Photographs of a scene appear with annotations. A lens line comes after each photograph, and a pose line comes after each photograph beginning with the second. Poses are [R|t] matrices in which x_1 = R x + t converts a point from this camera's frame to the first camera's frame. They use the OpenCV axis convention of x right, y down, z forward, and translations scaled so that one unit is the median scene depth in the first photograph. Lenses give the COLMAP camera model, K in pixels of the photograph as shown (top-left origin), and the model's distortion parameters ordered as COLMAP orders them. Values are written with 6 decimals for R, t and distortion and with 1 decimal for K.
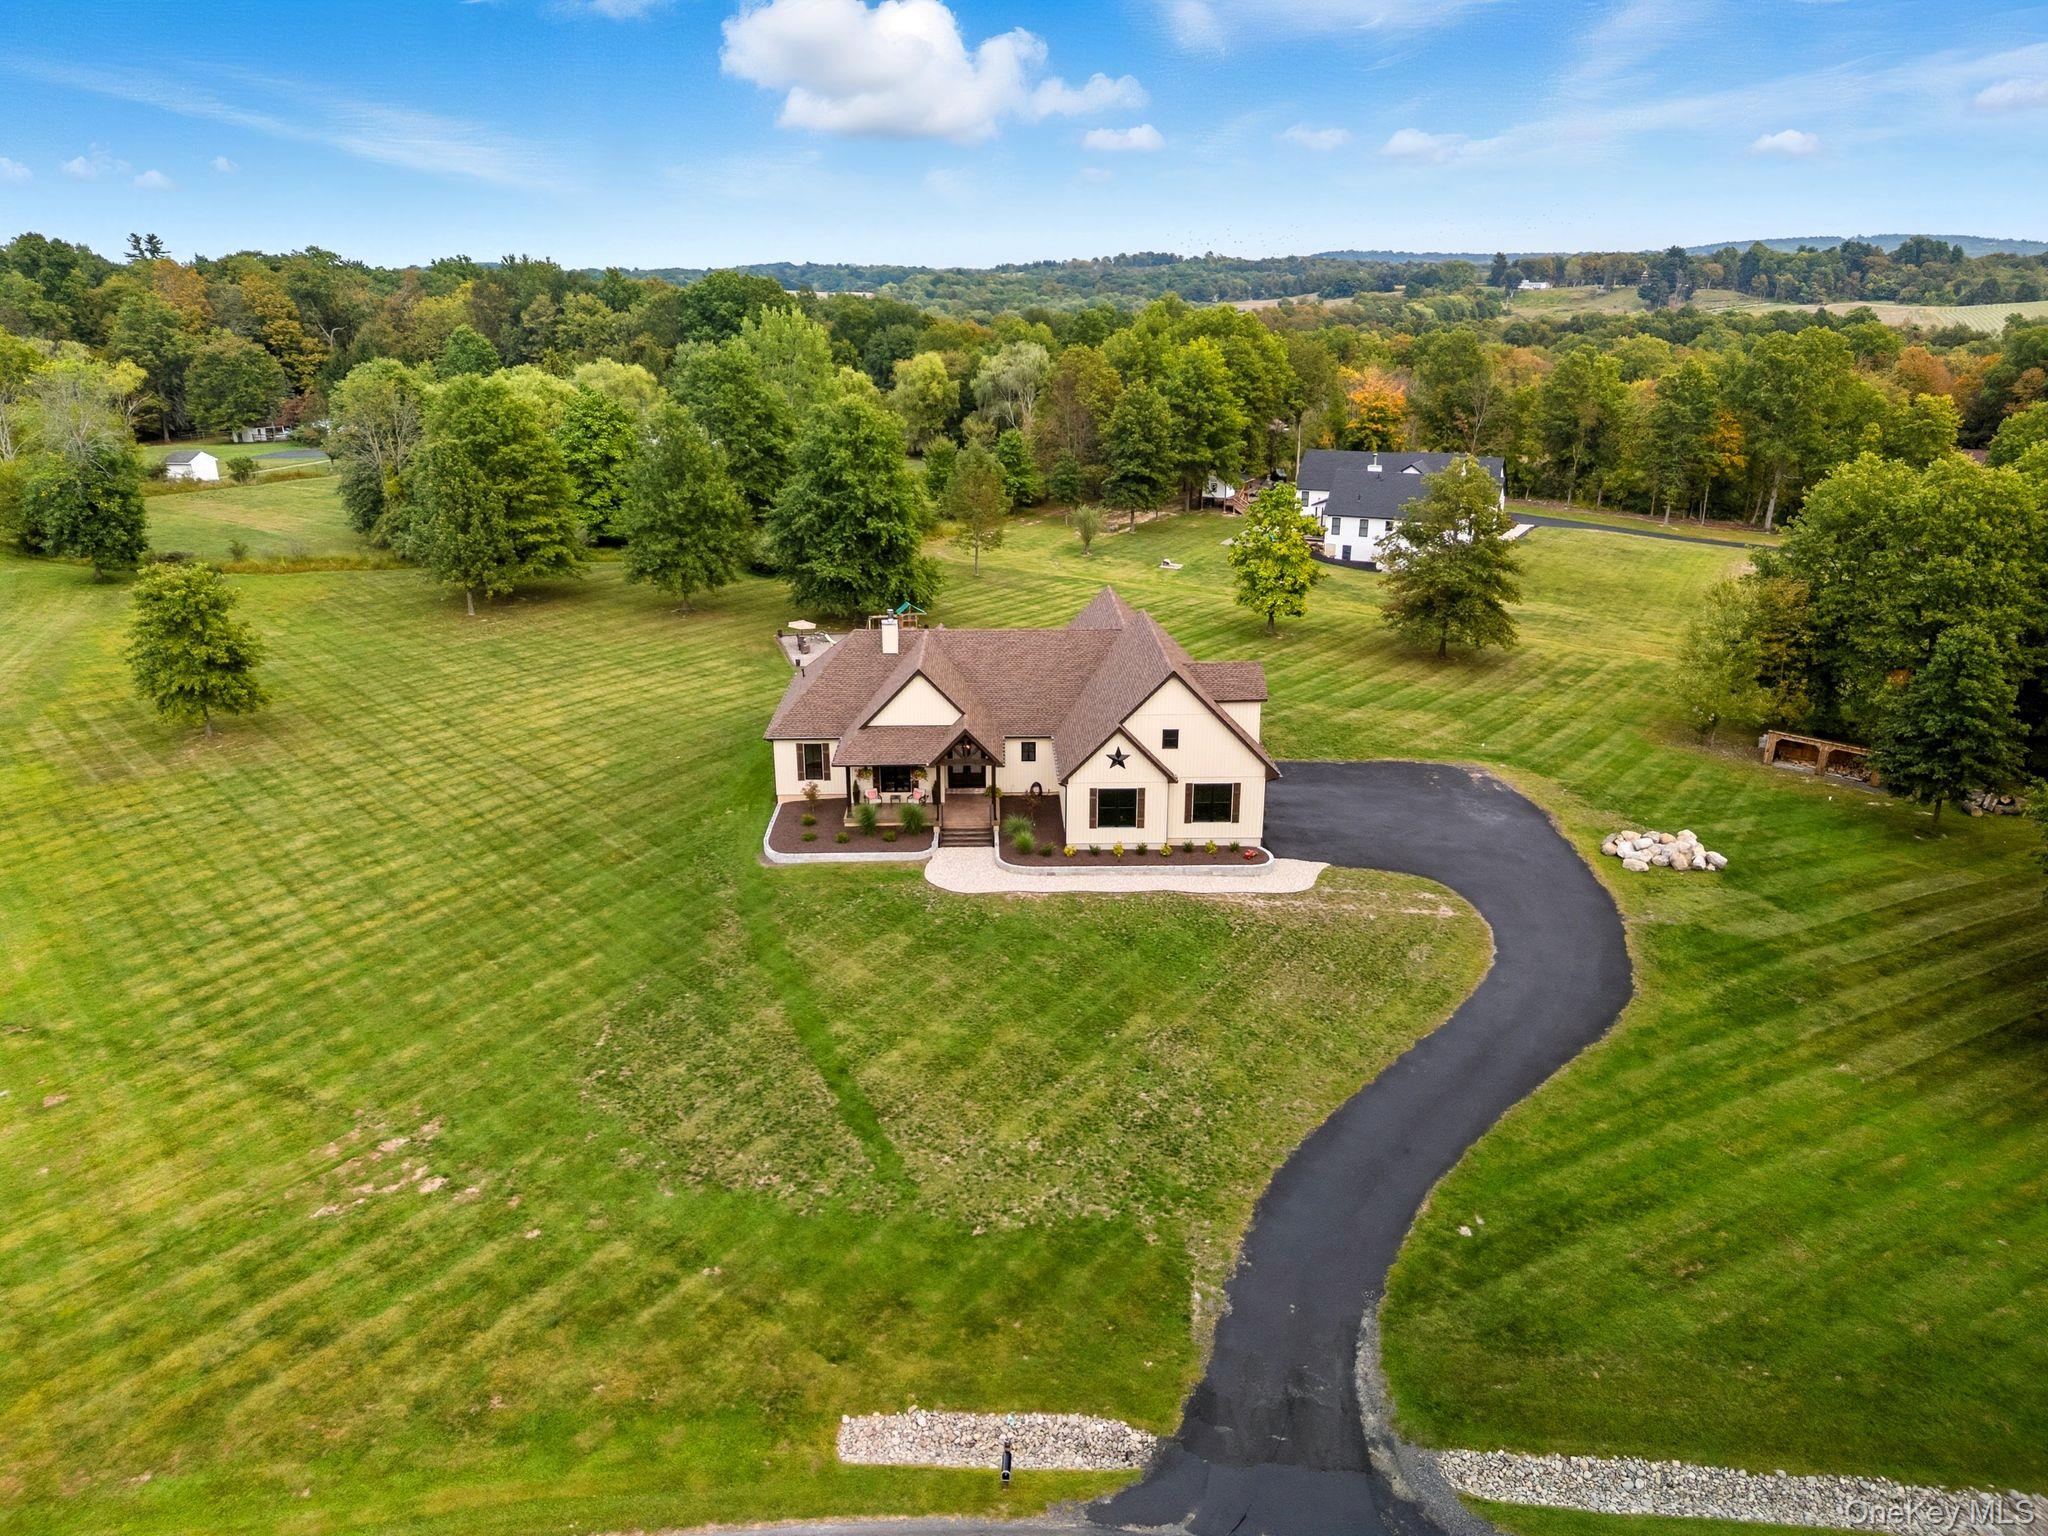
lens RADIAL K [[1414.3, 0, 1026.8], [0, 1414.3, 756.9], [0, 0, 1]] dist [0.082130, -0.094723]
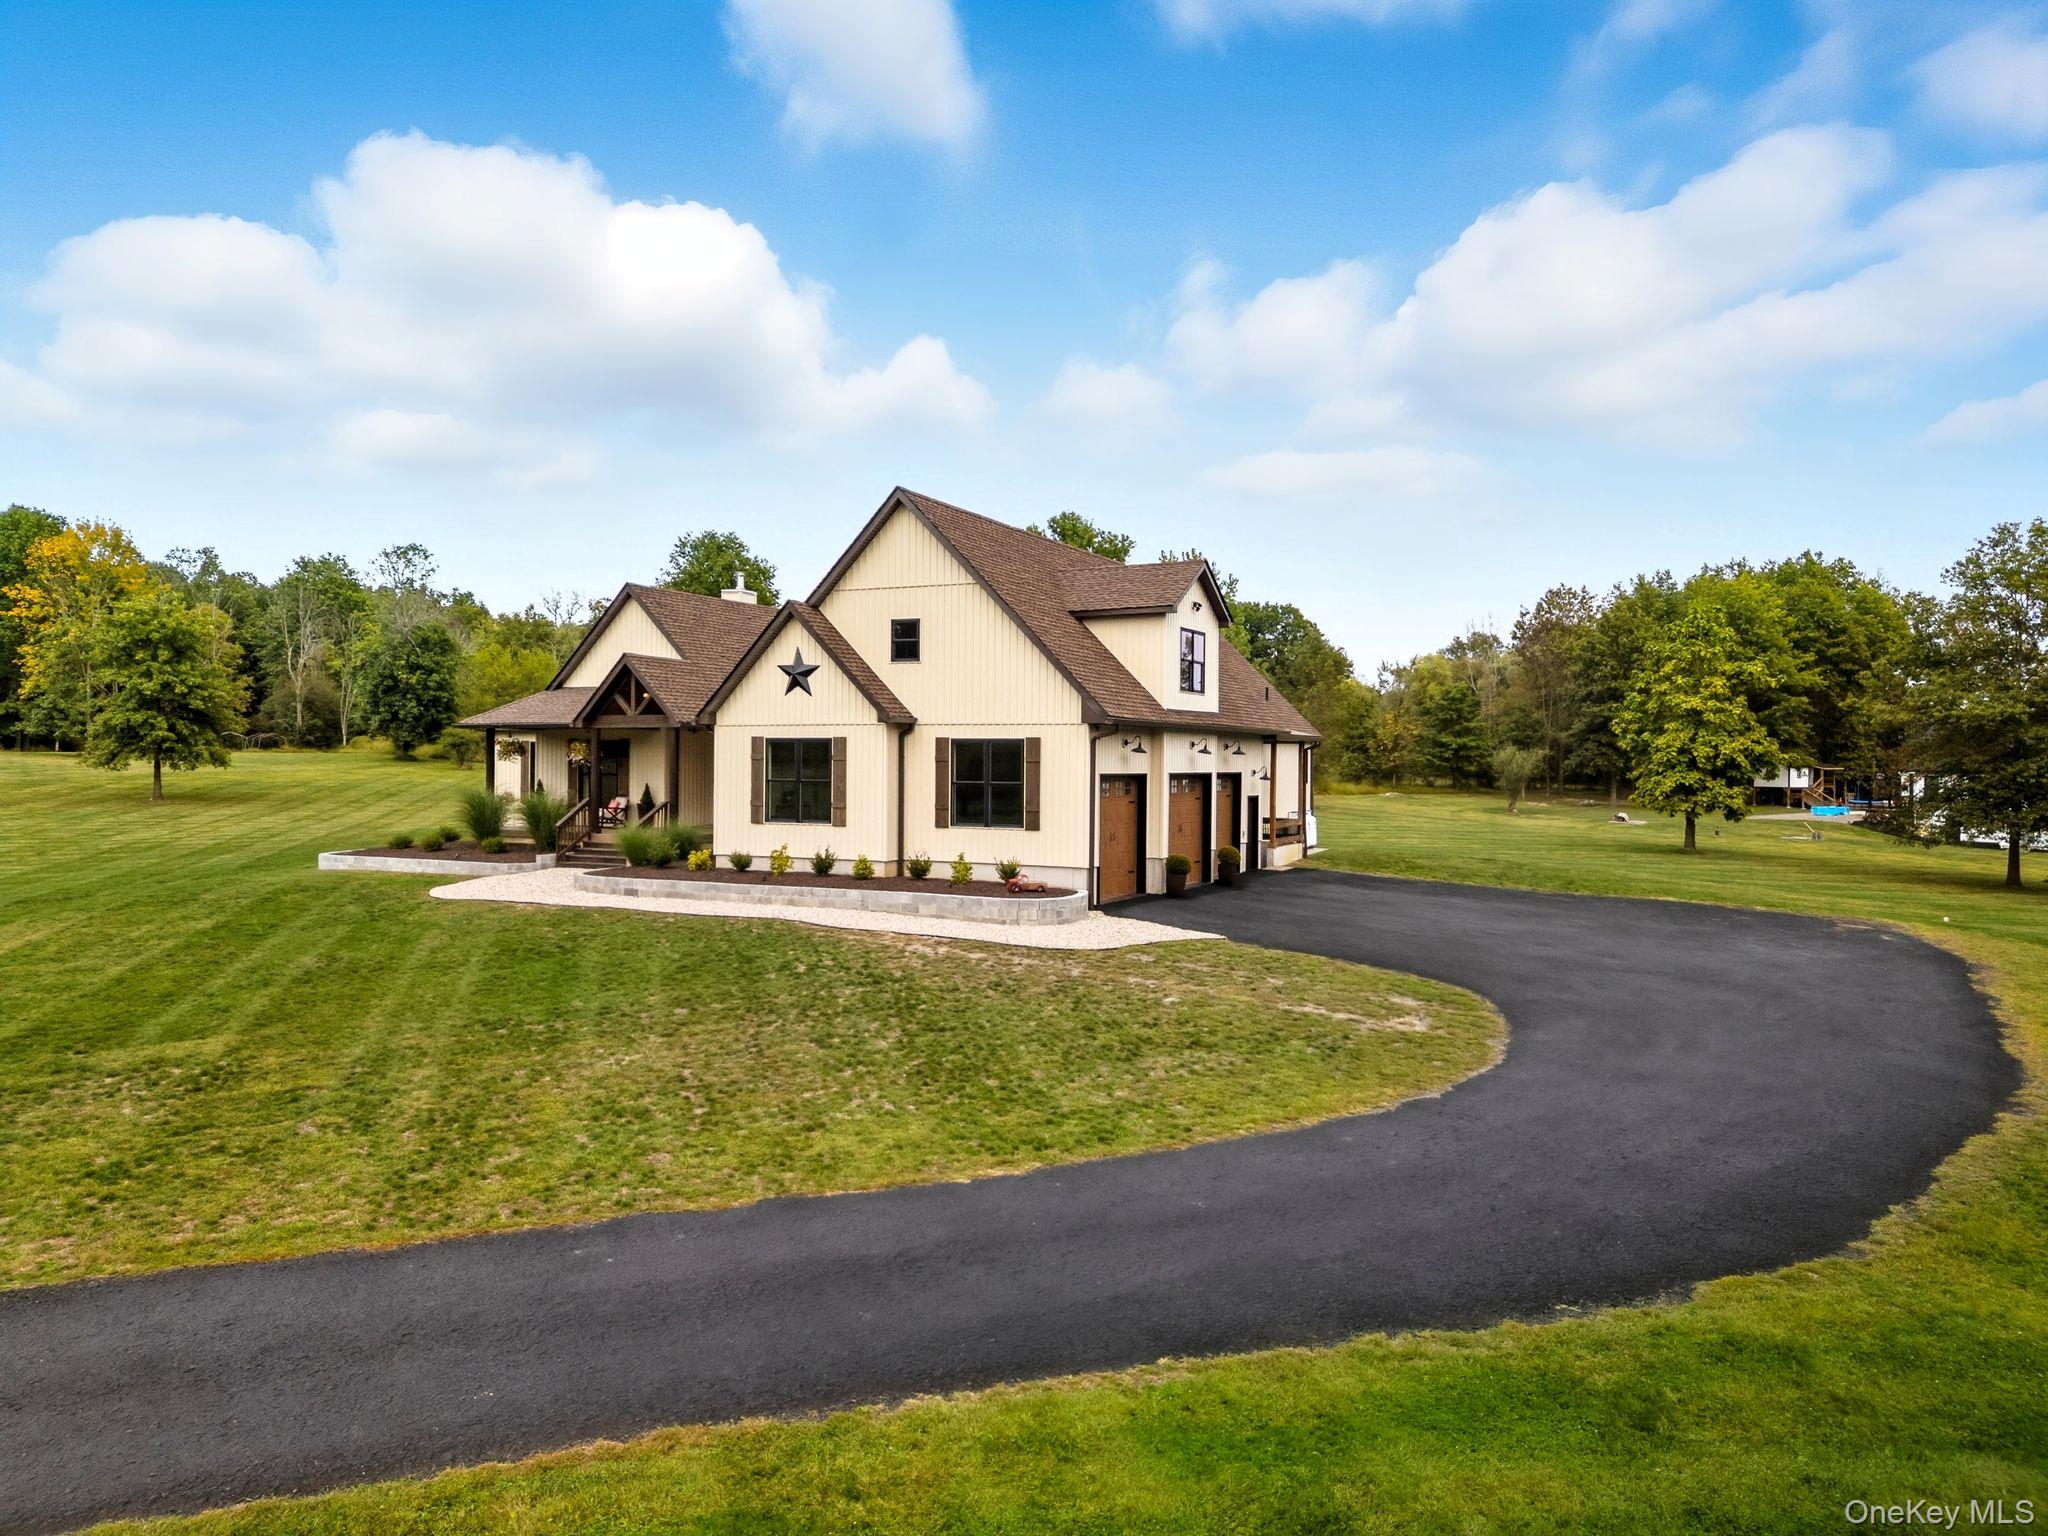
lens RADIAL K [[1414.3, 0, 1026.8], [0, 1414.3, 756.9], [0, 0, 1]] dist [0.082130, -0.094723]
pose [[0.887416, 0.005706, -0.460935, 0.361635], [-0.148201, 0.950370, -0.273558, 0.151896], [0.436498, 0.311070, 0.844219, 0.614879]]
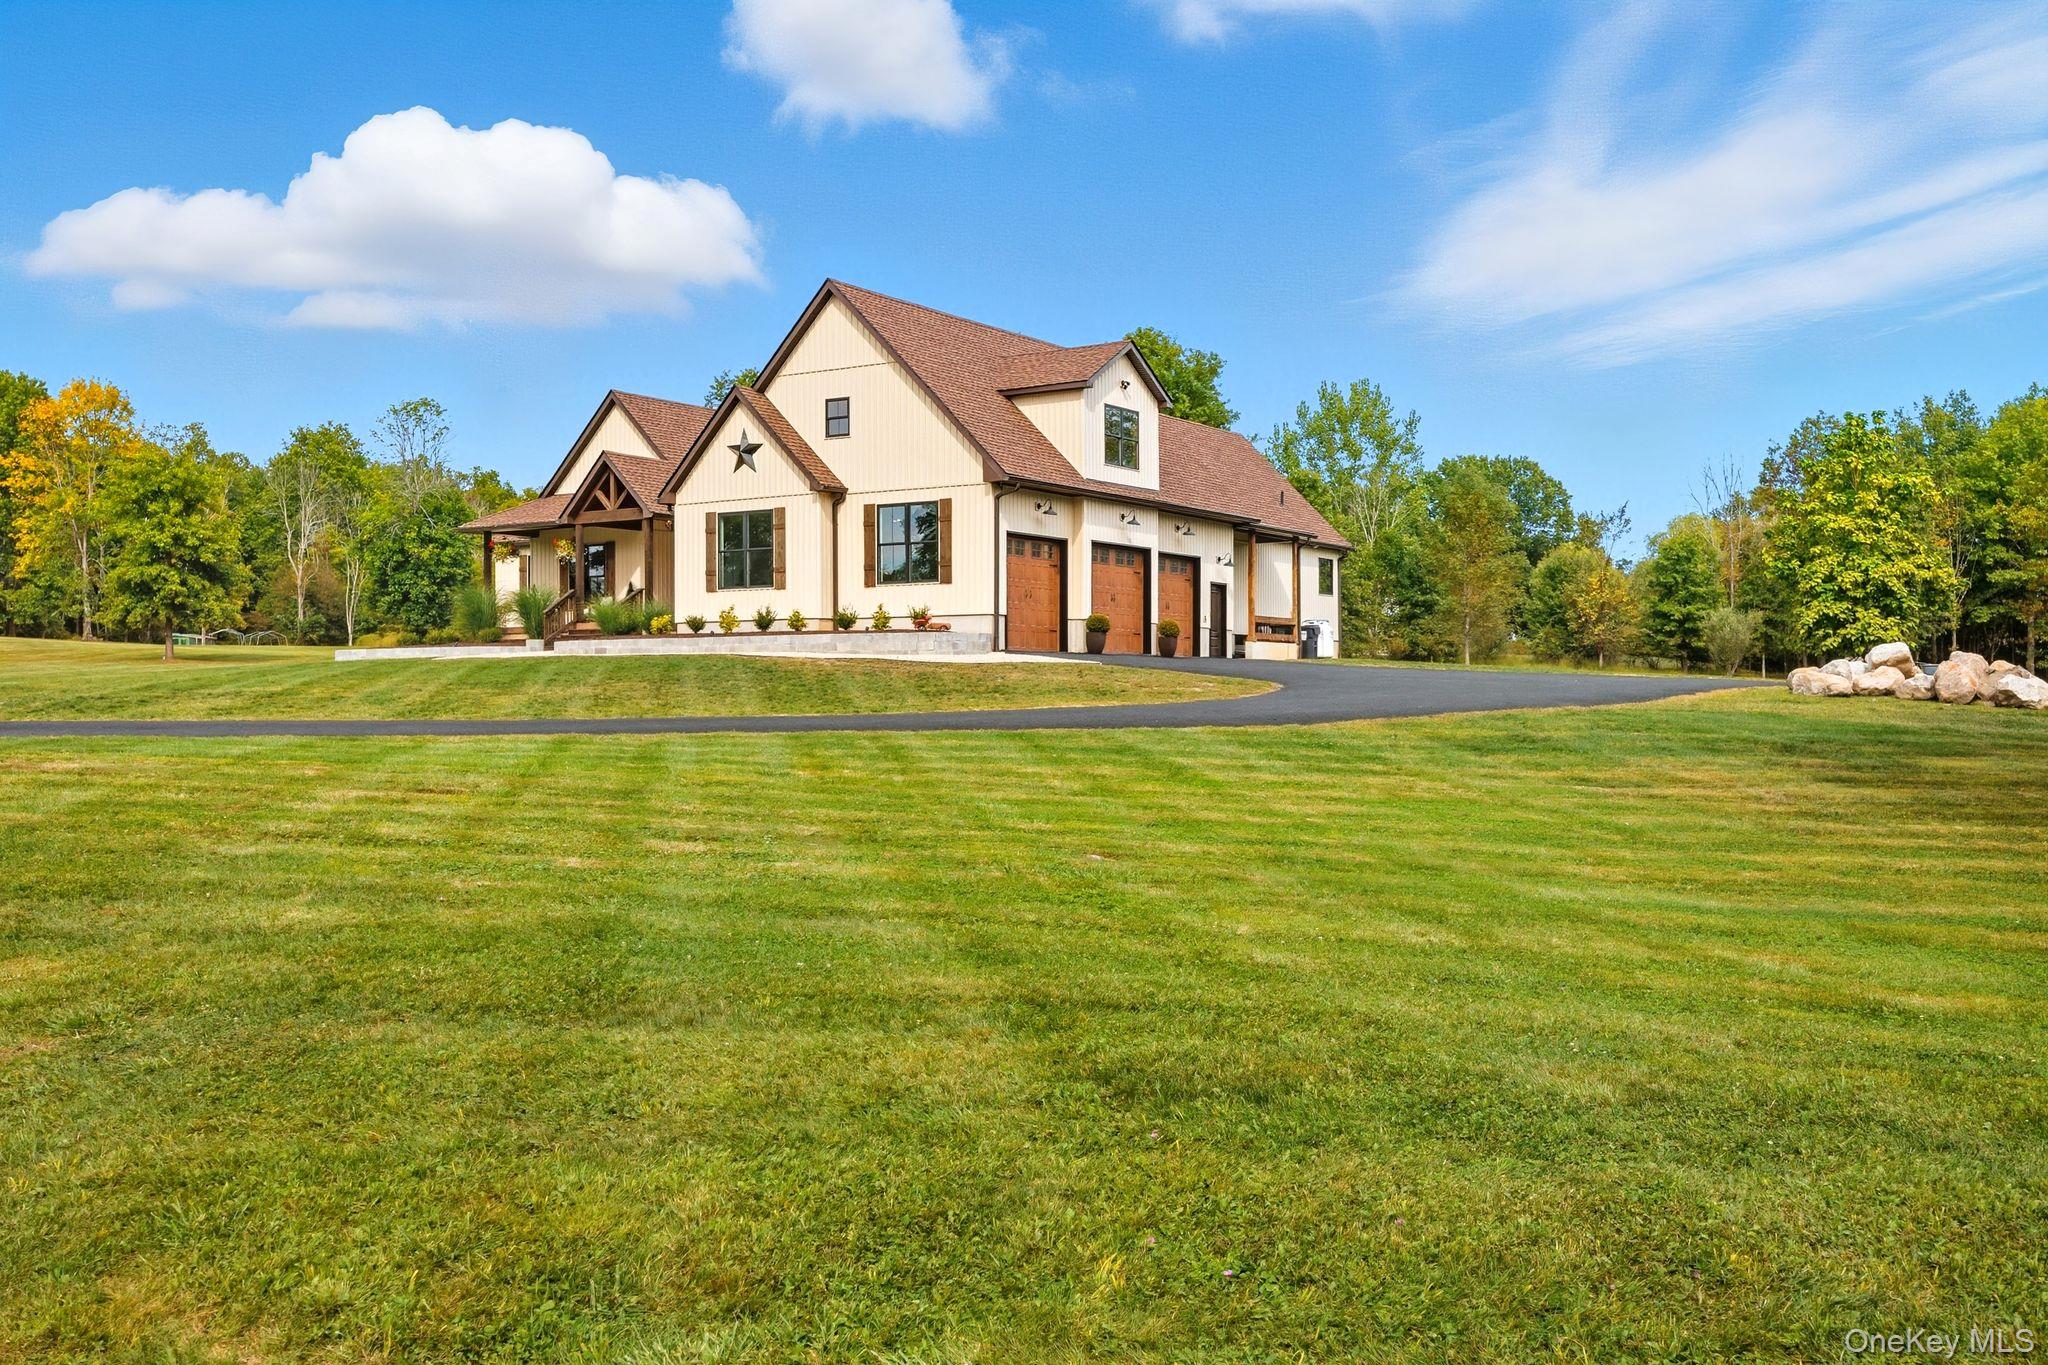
lens RADIAL K [[1947.2, 0, 1024.0], [0, 1947.2, 682.5], [0, 0, 1]] dist [-0.001555, -0.002151]
pose [[0.831496, -0.009202, -0.555454, 0.566359], [-0.165775, 0.950197, -0.263902, 0.264438], [0.530219, 0.311514, 0.788560, 0.483334]]
